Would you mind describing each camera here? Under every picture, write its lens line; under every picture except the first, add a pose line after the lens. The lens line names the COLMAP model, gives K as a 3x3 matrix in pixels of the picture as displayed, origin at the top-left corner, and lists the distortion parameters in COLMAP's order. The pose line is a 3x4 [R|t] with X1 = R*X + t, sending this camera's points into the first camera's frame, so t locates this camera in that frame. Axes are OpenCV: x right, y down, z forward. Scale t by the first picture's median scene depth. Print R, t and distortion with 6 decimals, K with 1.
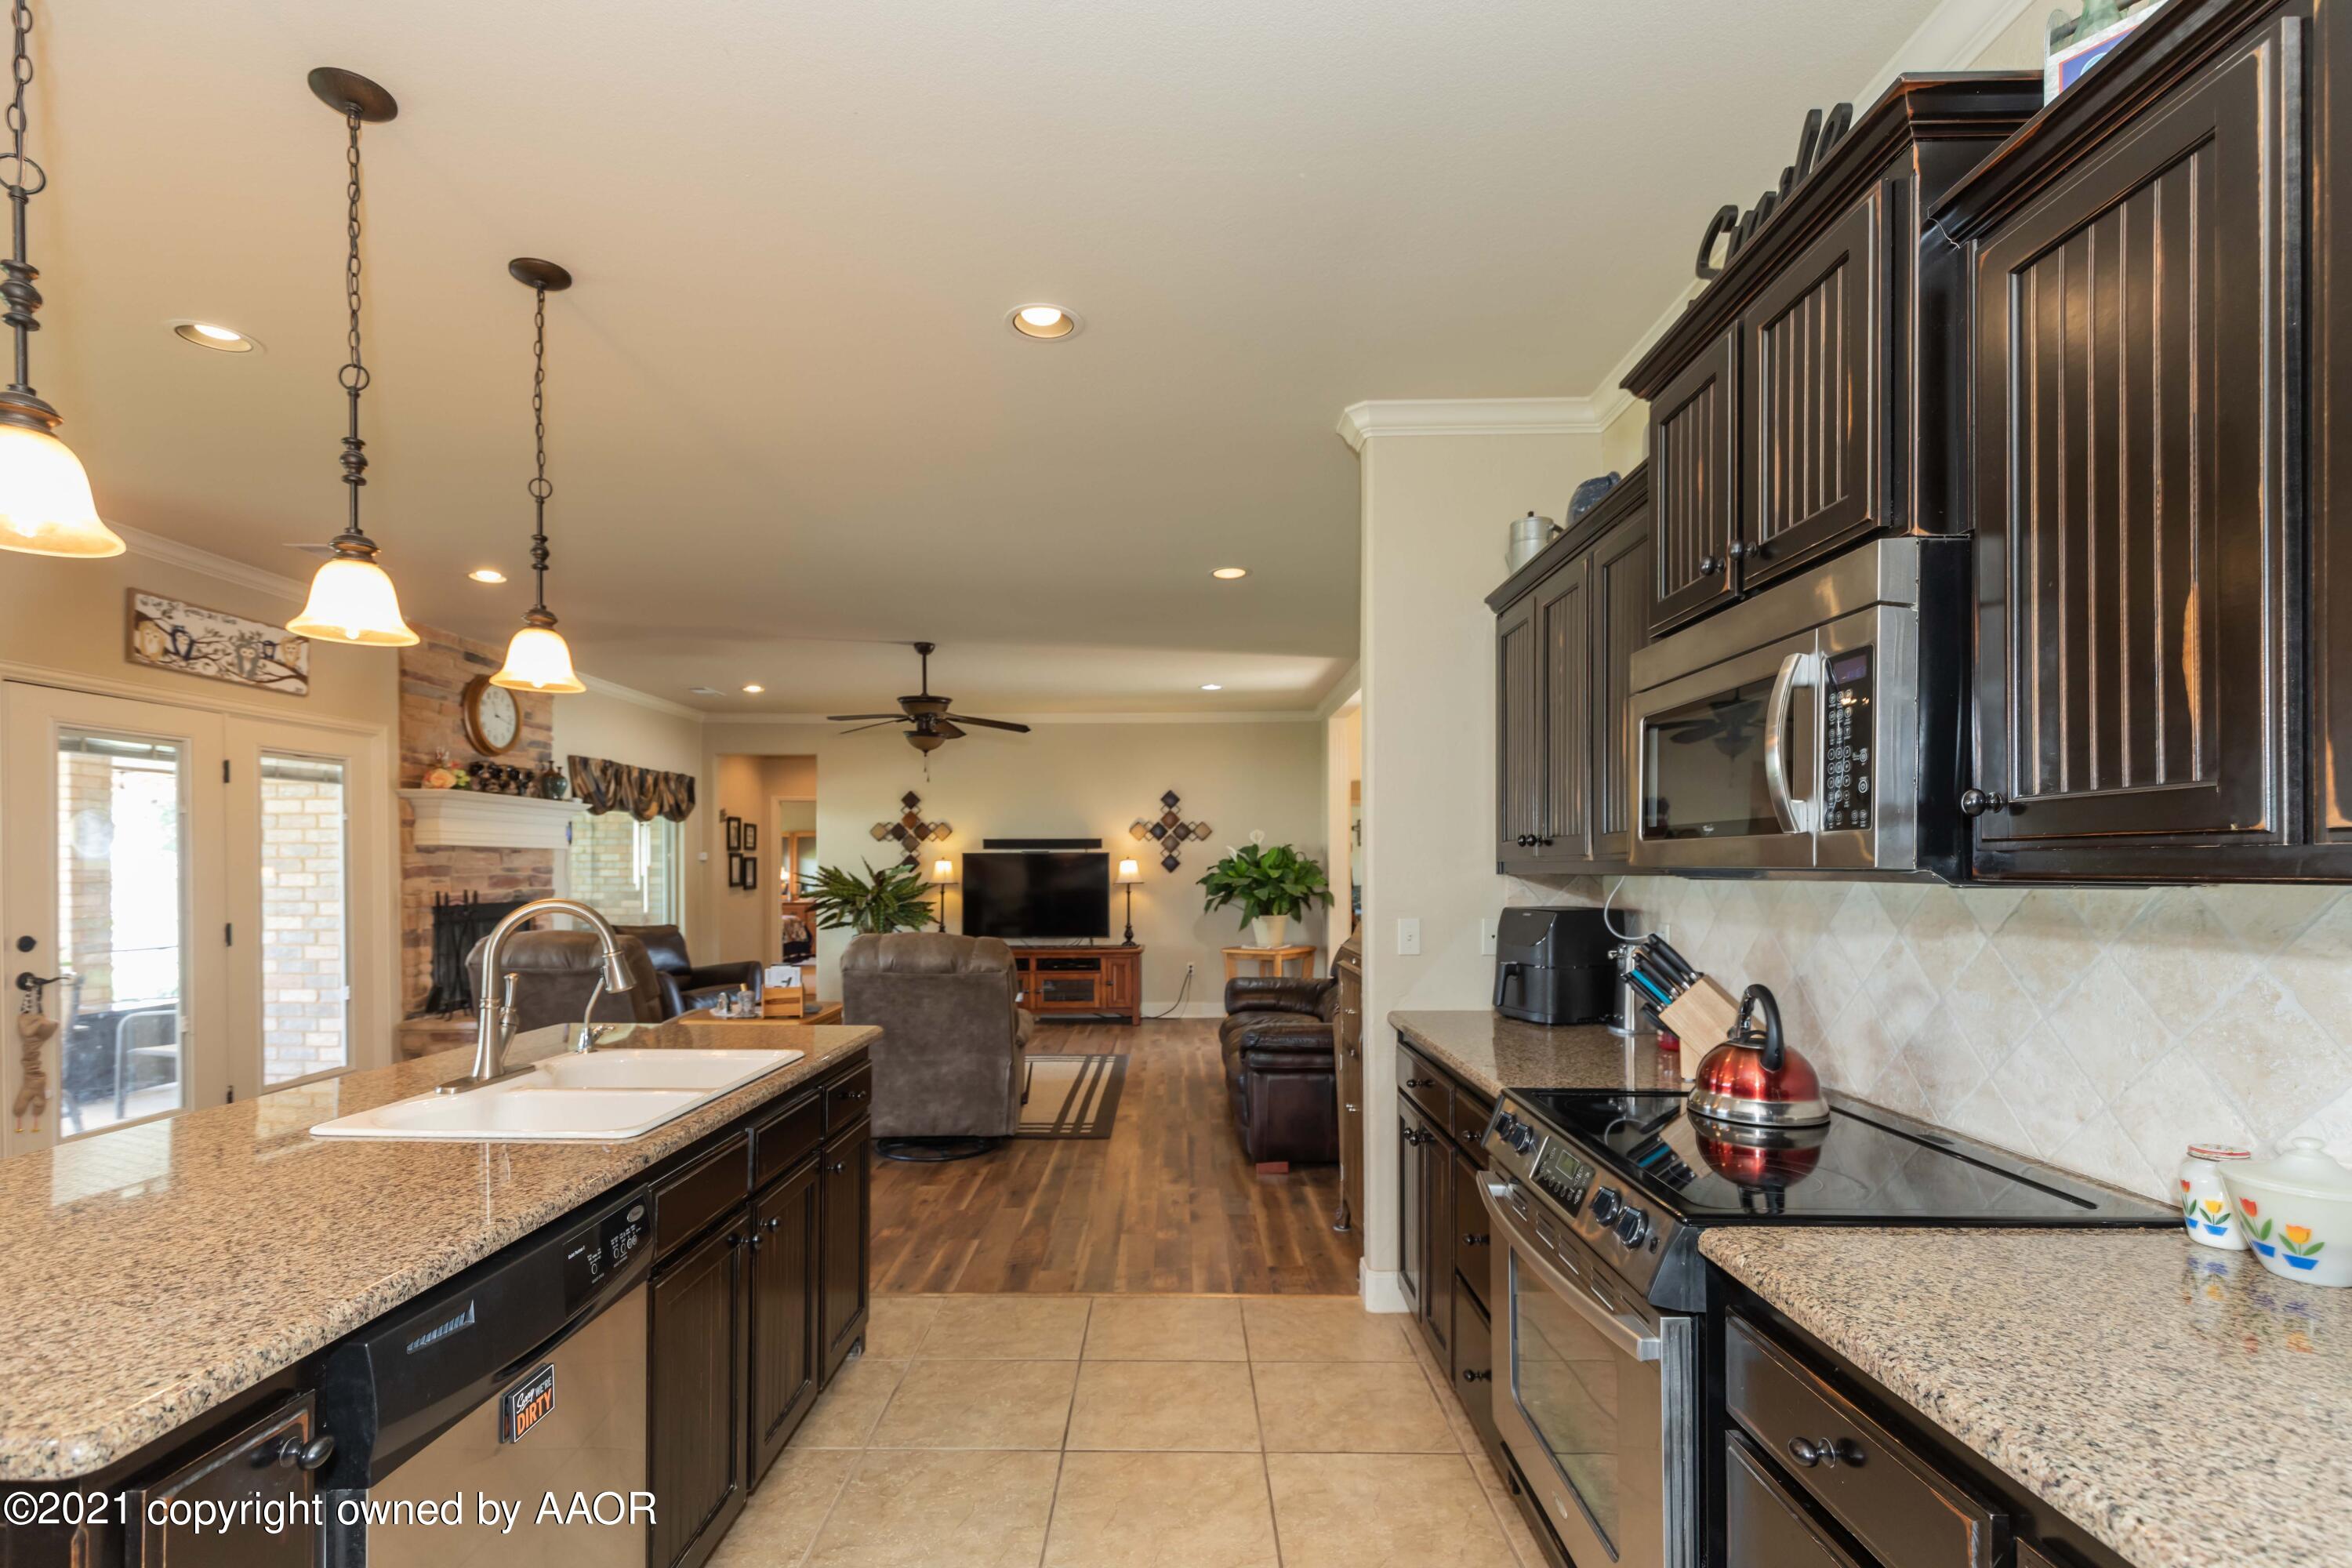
lens RADIAL K [[1069.1, 0, 1166.6], [0, 1069.1, 848.5], [0, 0, 1]] dist [0.006857, -0.001589]
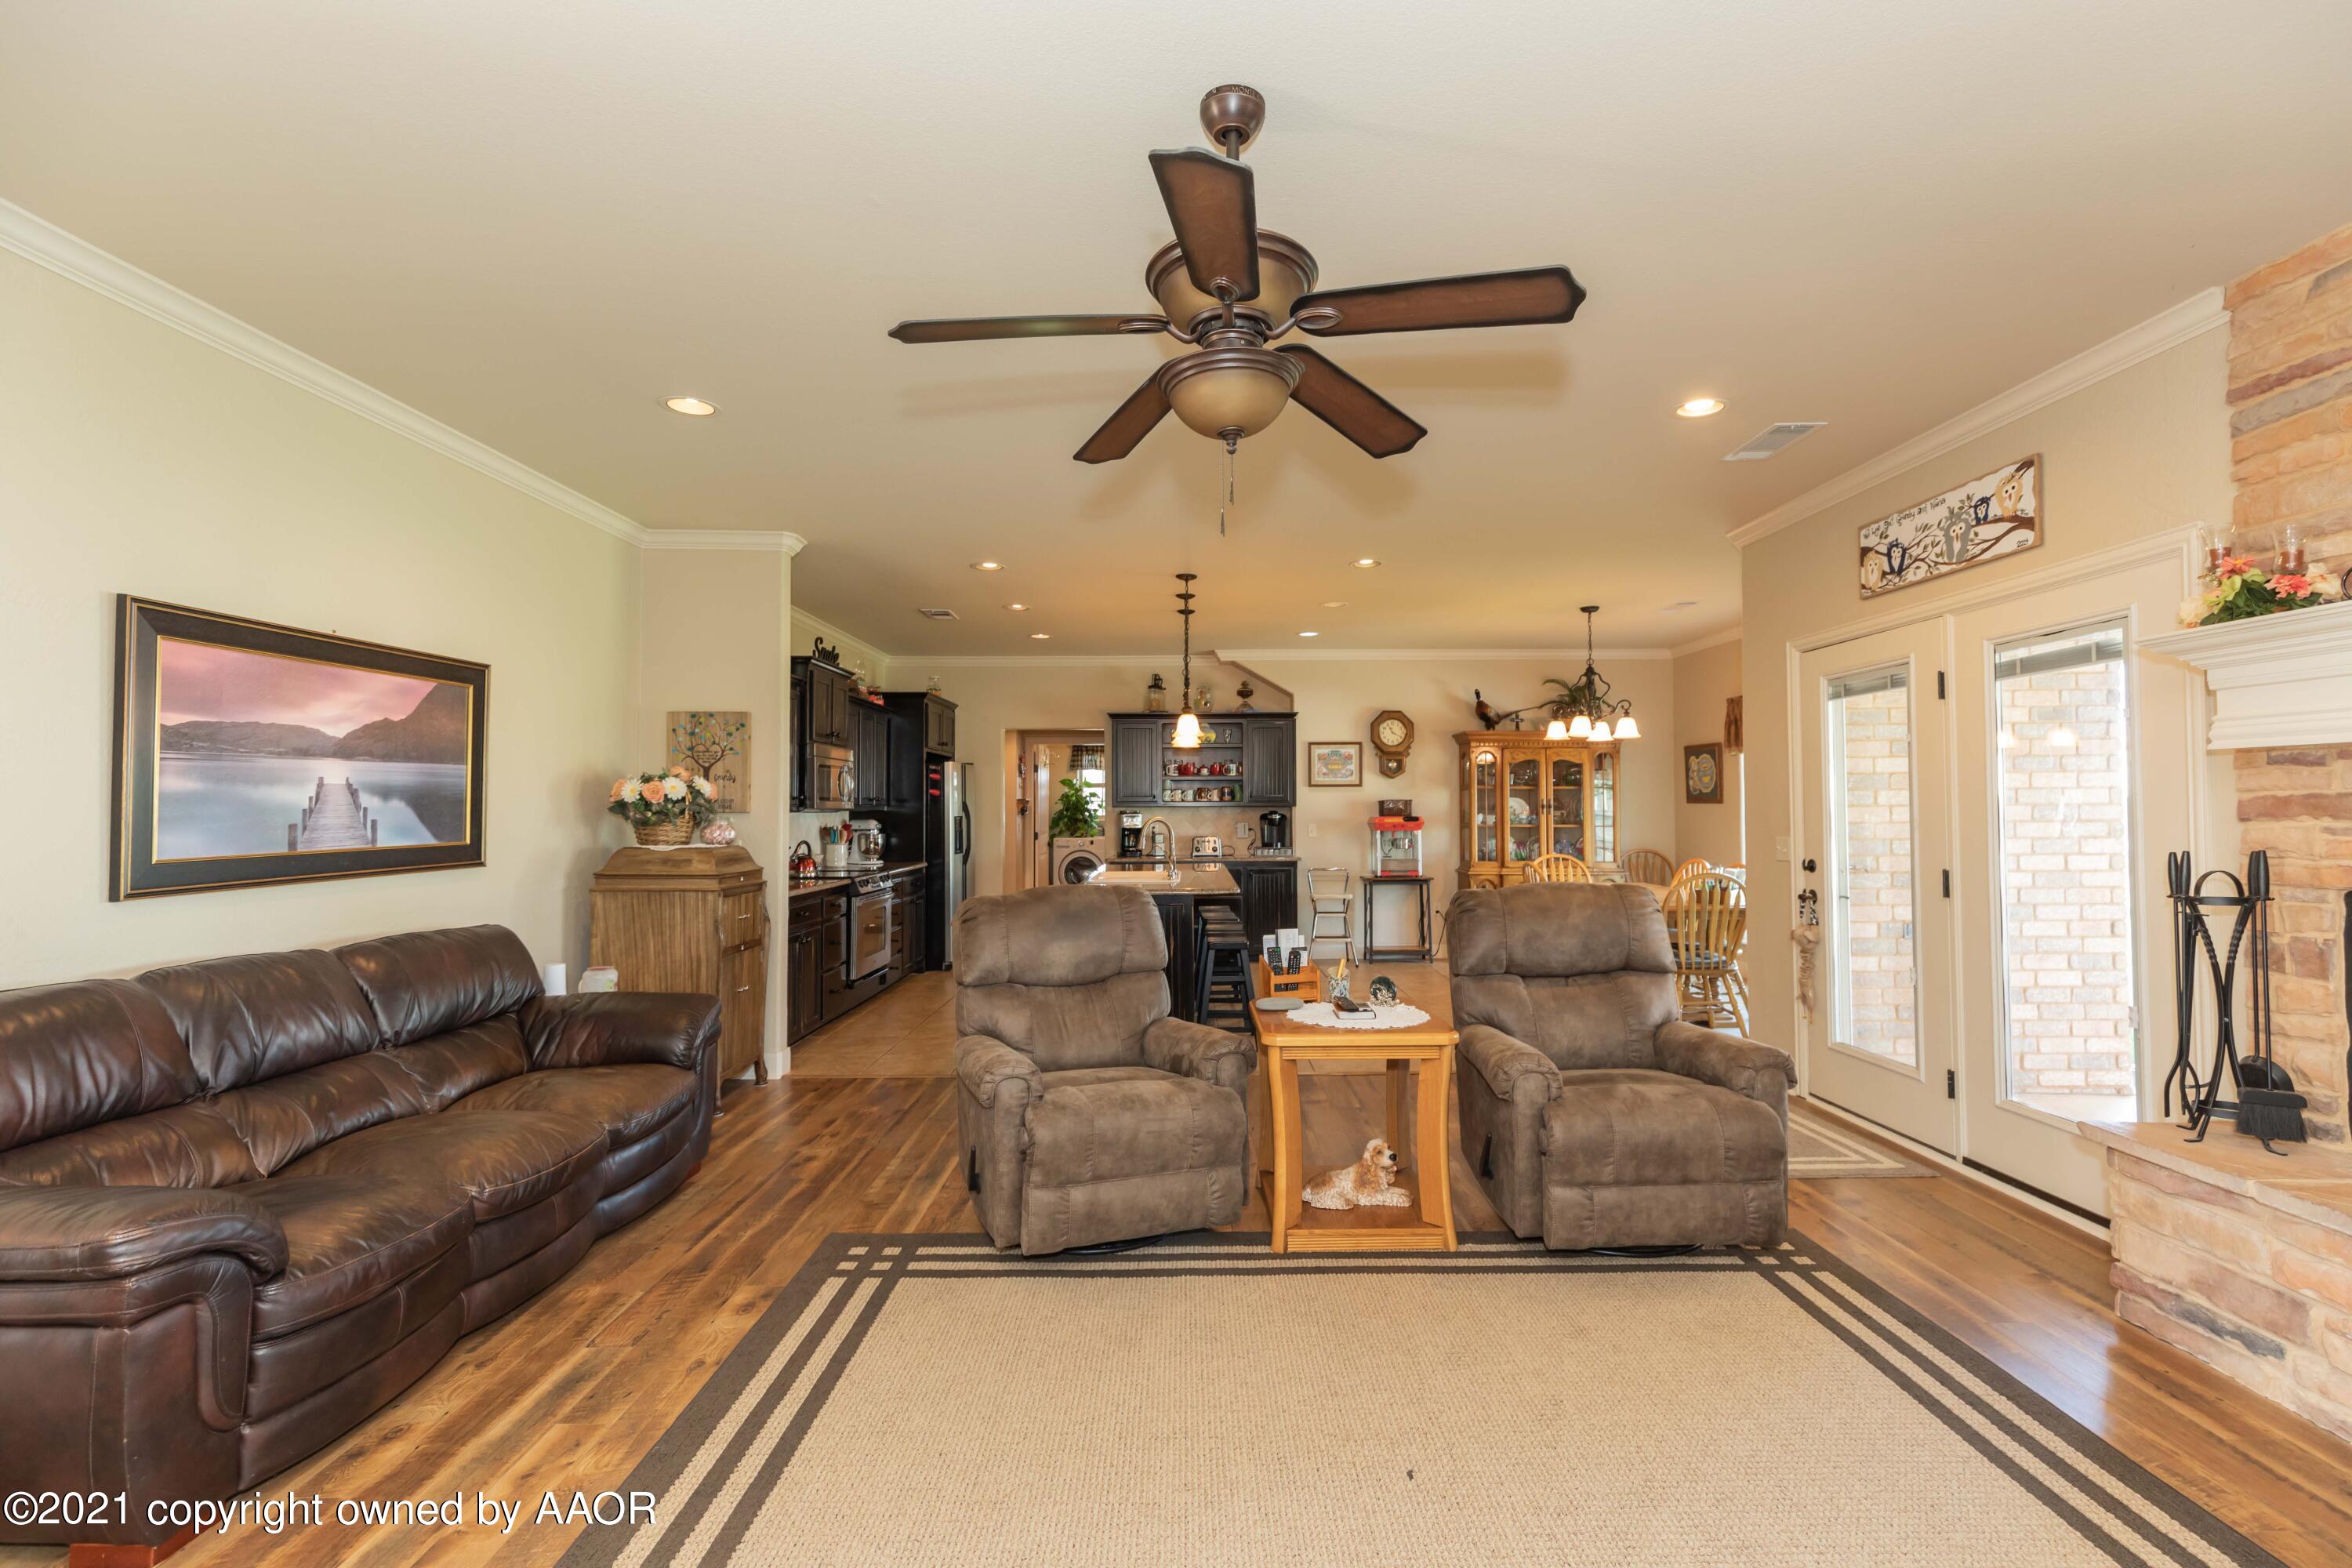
lens RADIAL K [[1069.1, 0, 1181.6], [0, 1069.1, 768.3], [0, 0, 1]] dist [0.006857, -0.001589]
pose [[-0.999985, 0.005069, -0.002218, -0.262451], [0.005185, 0.998432, -0.055730, 0.031340], [0.001932, -0.055740, -0.998443, 1.648045]]
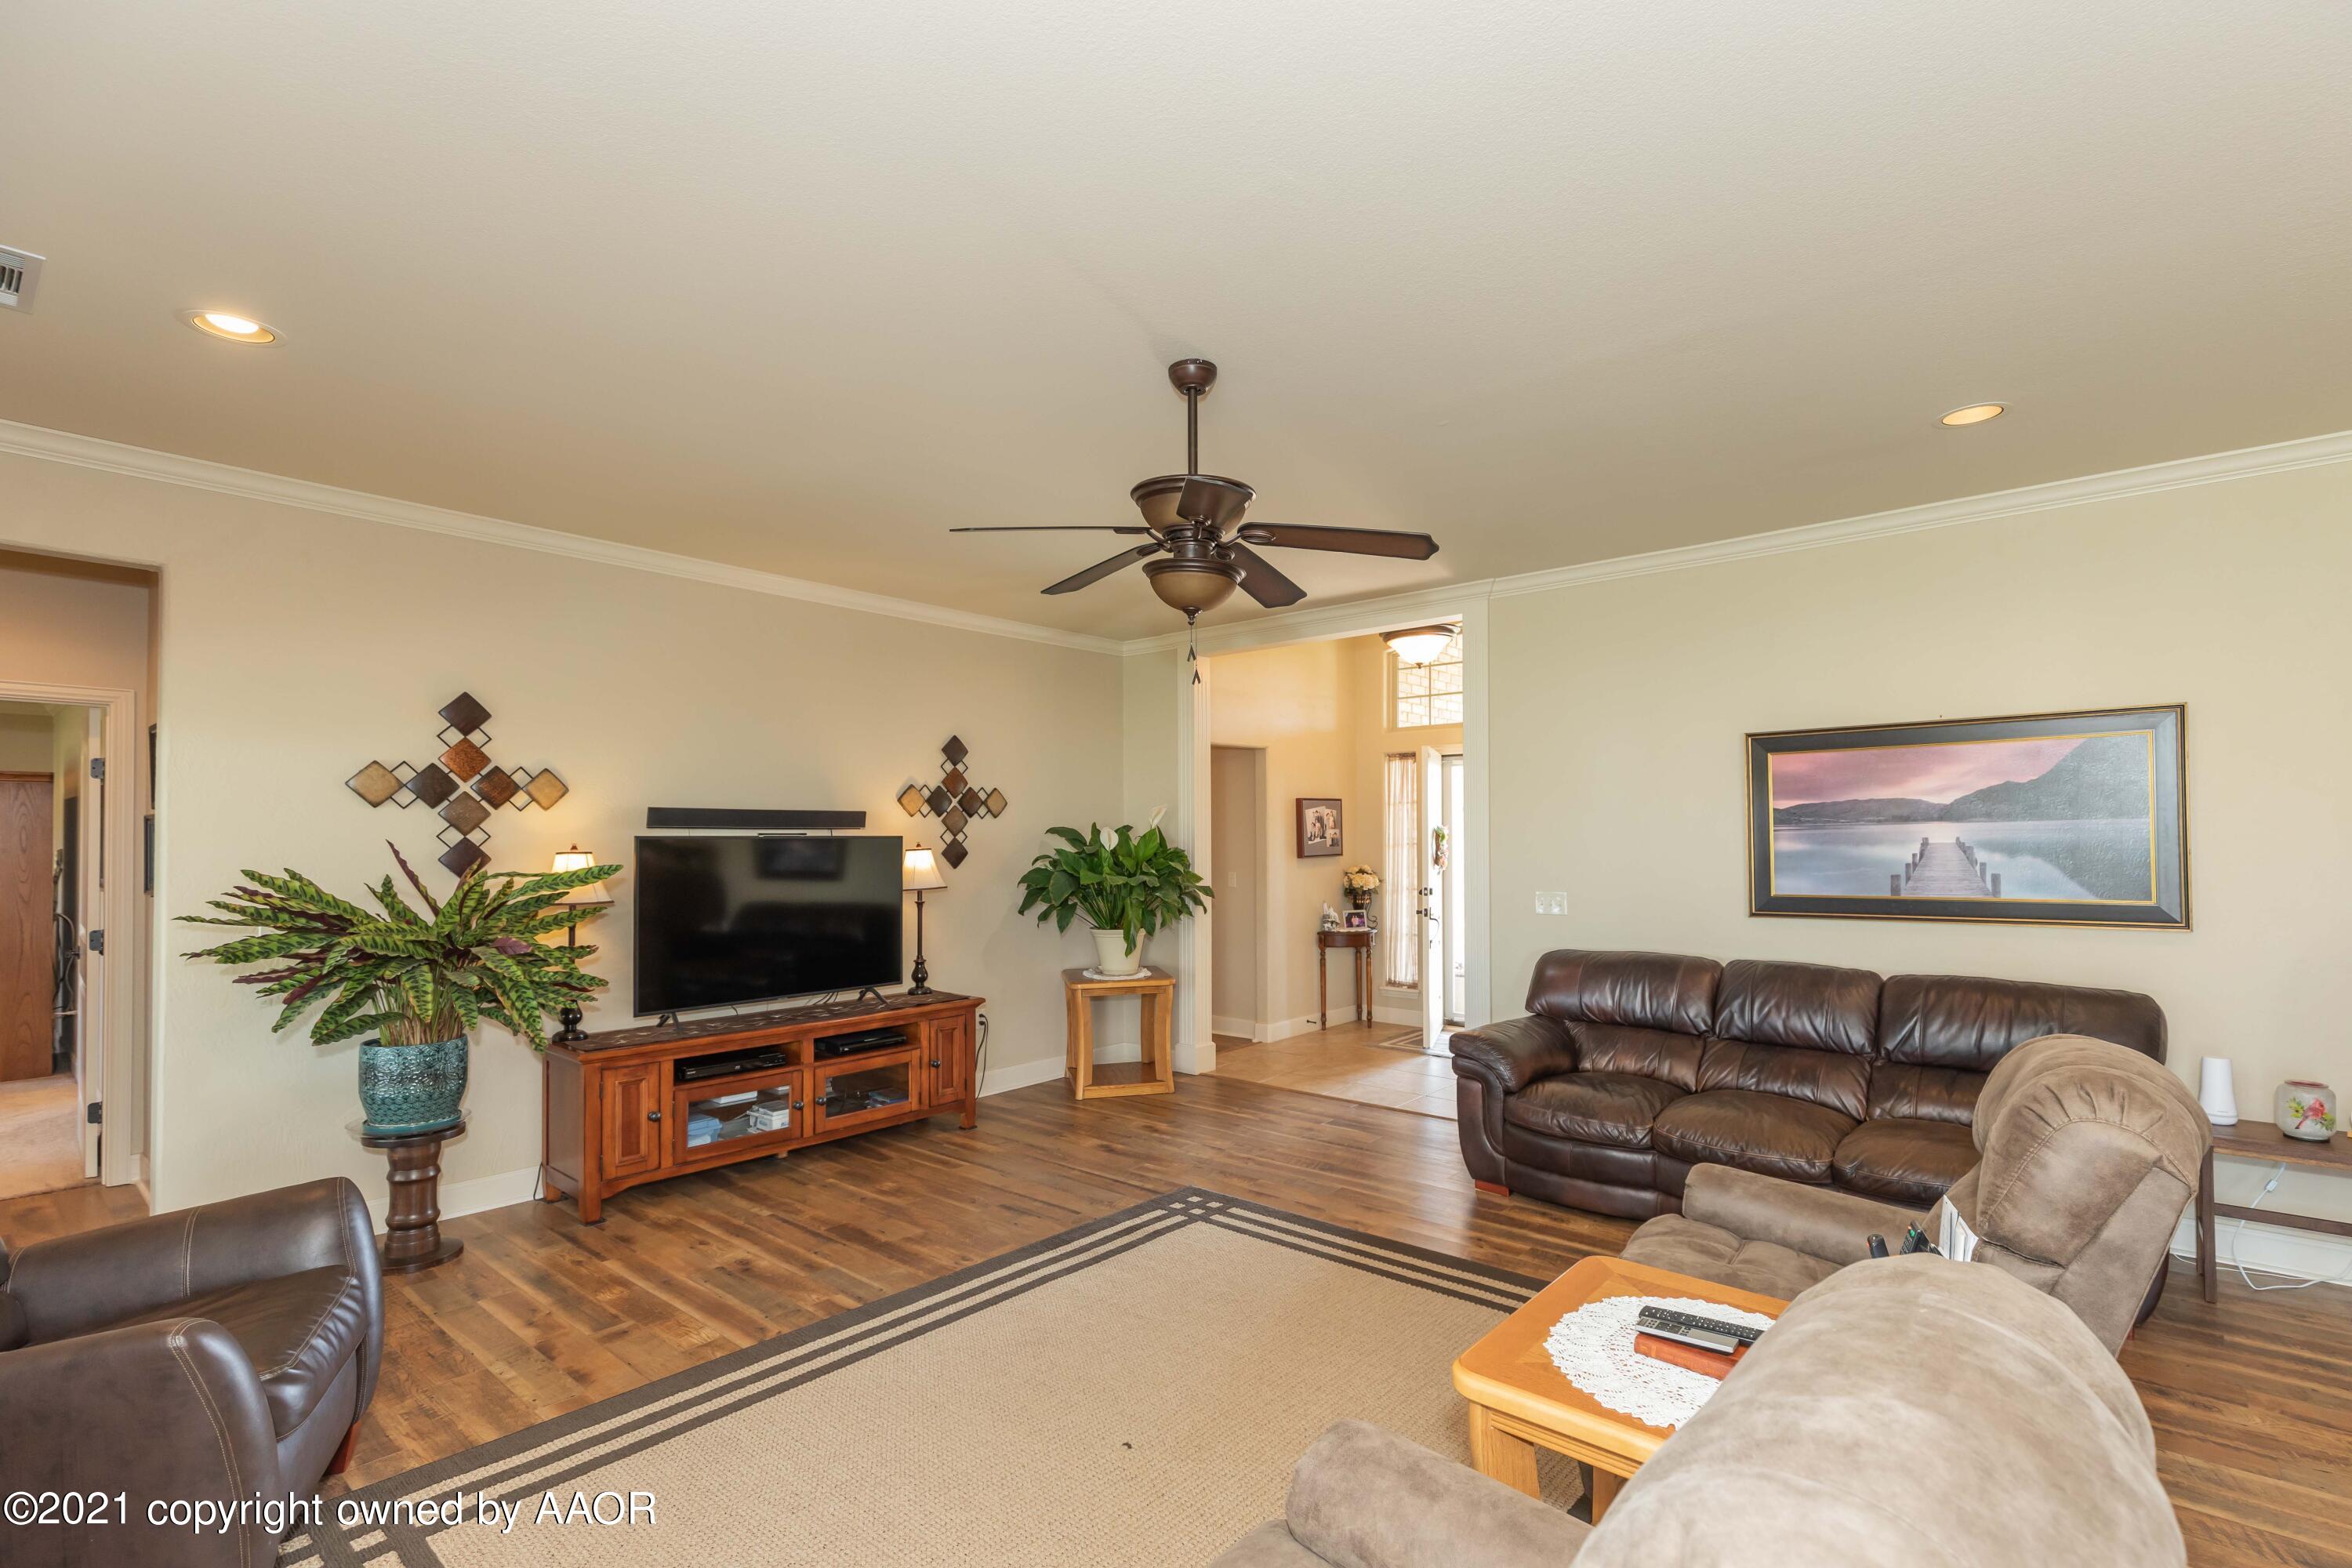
lens RADIAL K [[1069.1, 0, 1199.0], [0, 1069.1, 824.4], [0, 0, 1]] dist [0.006857, -0.001589]
pose [[0.639001, 0.011189, 0.769124, -0.702716], [-0.010818, 0.999926, -0.005559, -0.001796], [-0.769130, -0.004768, 0.639075, 0.904044]]
